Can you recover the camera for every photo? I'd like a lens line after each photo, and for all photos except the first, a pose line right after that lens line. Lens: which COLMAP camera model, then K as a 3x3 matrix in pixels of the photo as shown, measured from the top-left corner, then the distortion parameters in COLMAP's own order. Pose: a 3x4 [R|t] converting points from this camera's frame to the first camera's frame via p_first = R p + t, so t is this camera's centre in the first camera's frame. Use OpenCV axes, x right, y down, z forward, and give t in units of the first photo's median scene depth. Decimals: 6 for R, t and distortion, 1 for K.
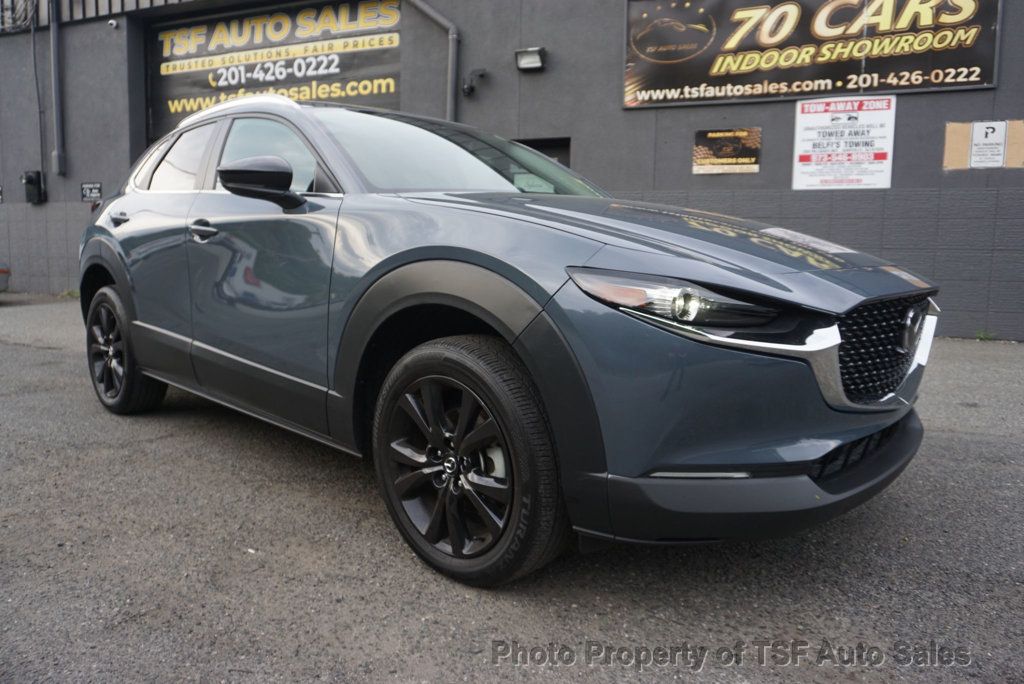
lens RADIAL K [[725.3, 0, 504.7], [0, 725.3, 334.4], [0, 0, 1]] dist [-0.043627, 0.020209]
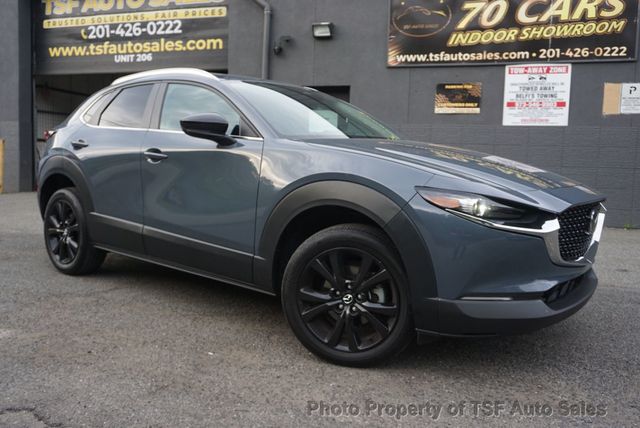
lens RADIAL K [[550.8, 0, 318.0], [0, 550.8, 207.5], [0, 0, 1]] dist [-0.009763, 0.009043]
pose [[0.996912, 0.007988, 0.078115, -0.061115], [-0.005794, 0.999584, -0.028268, 0.000233], [-0.078308, 0.027728, 0.996544, -0.084150]]
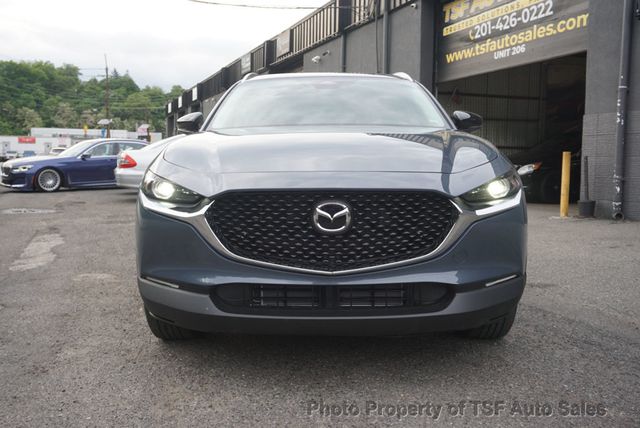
lens RADIAL K [[637.3, 0, 322.0], [0, 637.3, 211.2], [0, 0, 1]] dist [0.001584, 0.000000]
pose [[0.675997, 0.048600, -0.735300, 0.384910], [-0.079168, 0.996837, -0.006897, -0.003270], [0.732640, 0.062875, 0.677706, 0.035799]]
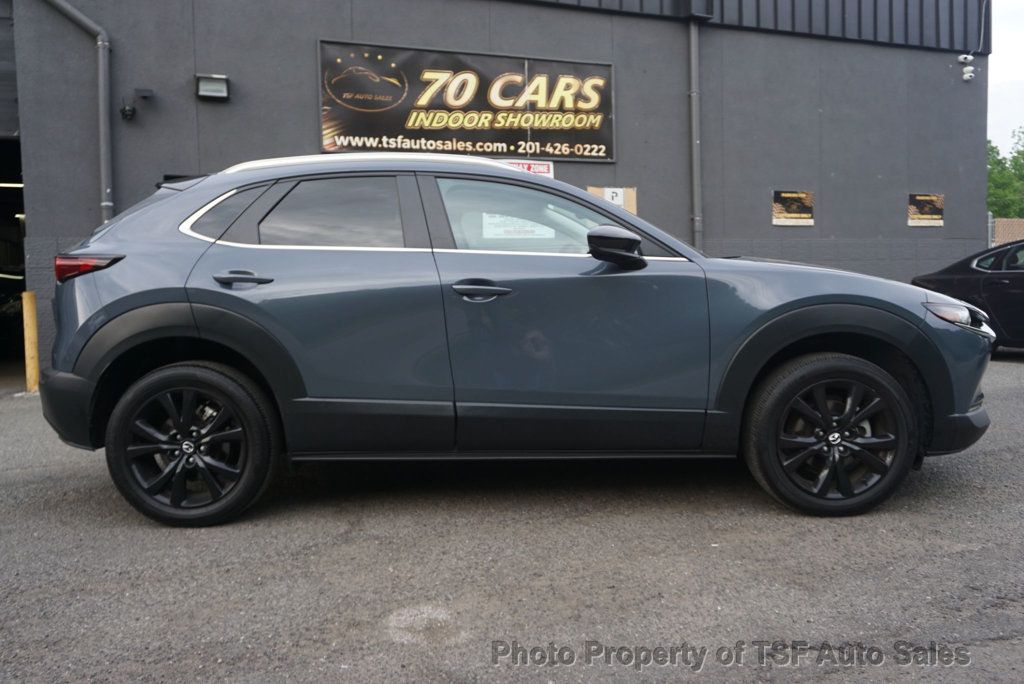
lens RADIAL K [[821.8, 0, 507.9], [0, 821.8, 347.3], [0, 0, 1]] dist [-0.021868, 0.027821]
pose [[0.723317, -0.079777, 0.685892, -0.455881], [0.114192, 0.993447, -0.004874, -0.020681], [-0.681009, 0.081849, 0.727687, 0.055796]]
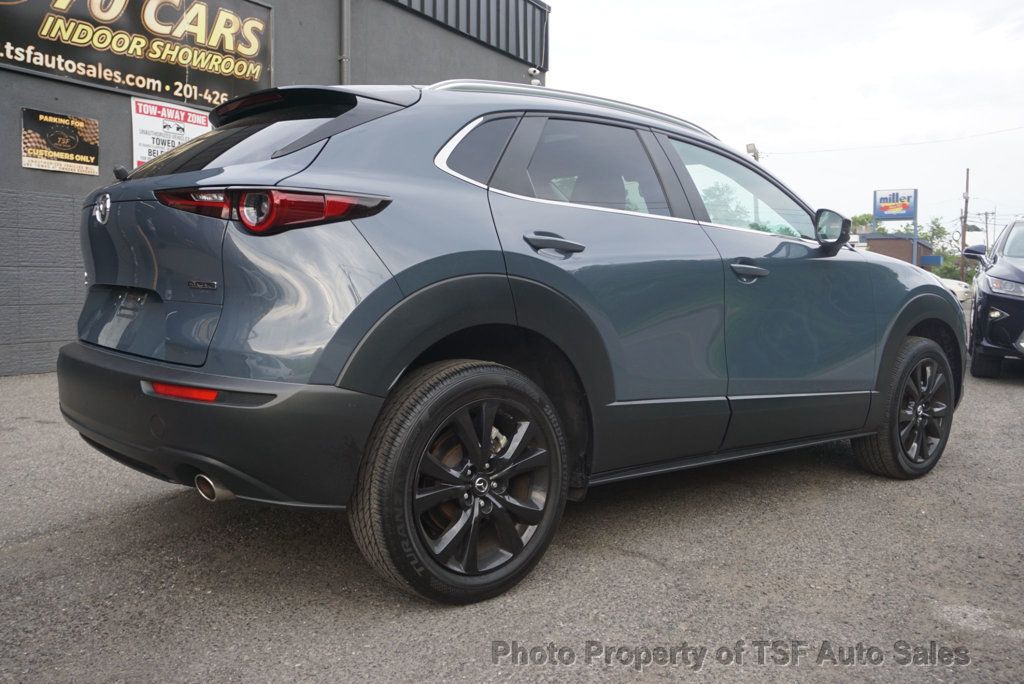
lens RADIAL K [[911.7, 0, 515.5], [0, 911.7, 338.5], [0, 0, 1]] dist [-0.032089, 0.004467]
pose [[0.099201, -0.079124, 0.991917, -0.611844], [0.107058, 0.991896, 0.068415, -0.064731], [-0.989292, 0.099406, 0.106868, 0.452062]]
